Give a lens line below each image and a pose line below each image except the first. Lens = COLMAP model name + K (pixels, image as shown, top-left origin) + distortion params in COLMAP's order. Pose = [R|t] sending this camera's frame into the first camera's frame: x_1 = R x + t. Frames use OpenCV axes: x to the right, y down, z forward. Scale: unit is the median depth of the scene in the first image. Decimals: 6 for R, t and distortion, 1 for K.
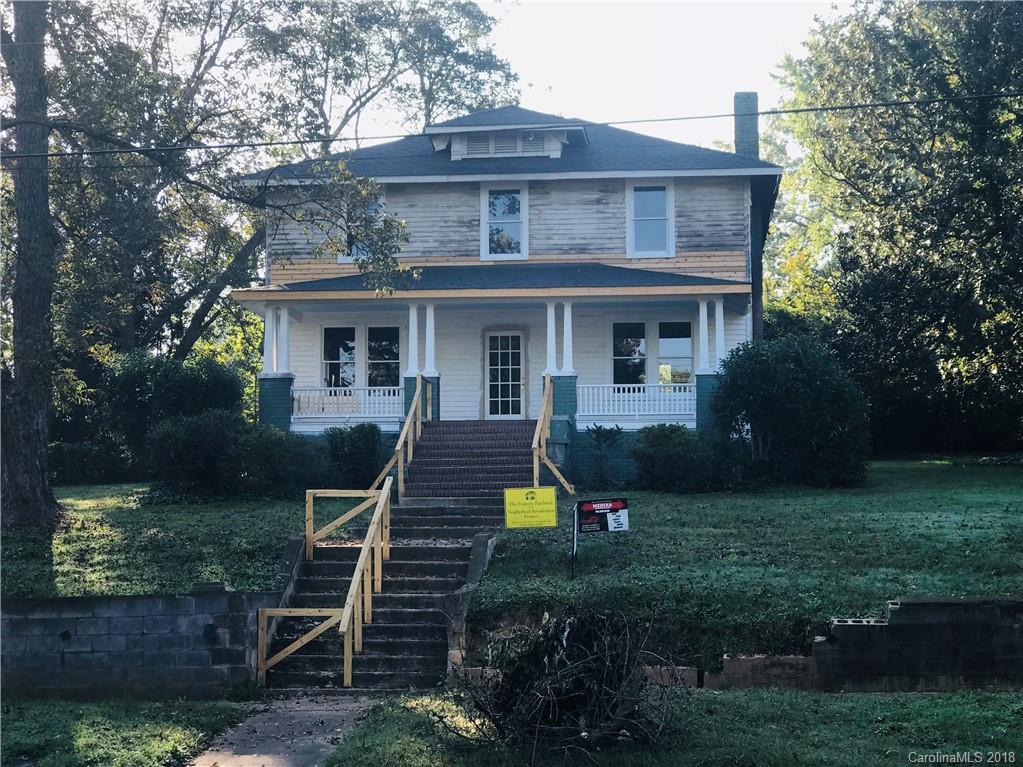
lens RADIAL K [[1672.0, 0, 512.5], [0, 1672.0, 386.0], [0, 0, 1]] dist [0.008104, 0.000000]
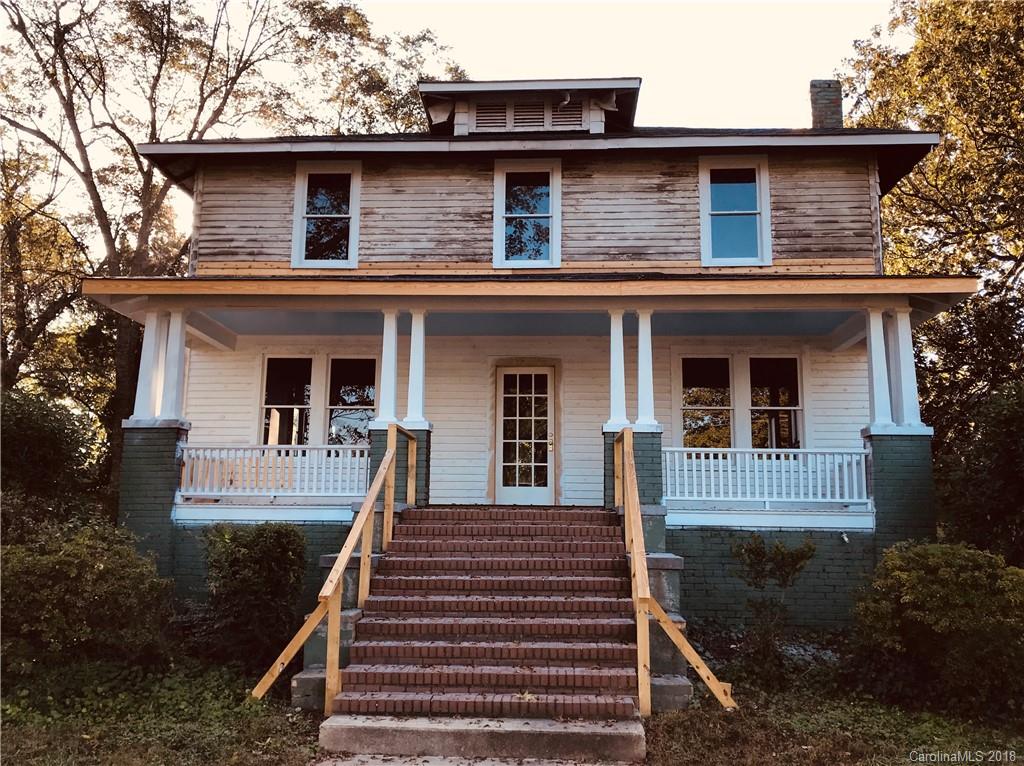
lens RADIAL K [[854.6, 0, 512.4], [0, 854.6, 381.3], [0, 0, 1]] dist [0.063952, -0.073940]
pose [[0.998873, 0.019968, 0.043051, -0.026170], [-0.017030, 0.997570, -0.067551, -0.002507], [-0.044295, 0.066742, 0.996787, 0.653015]]
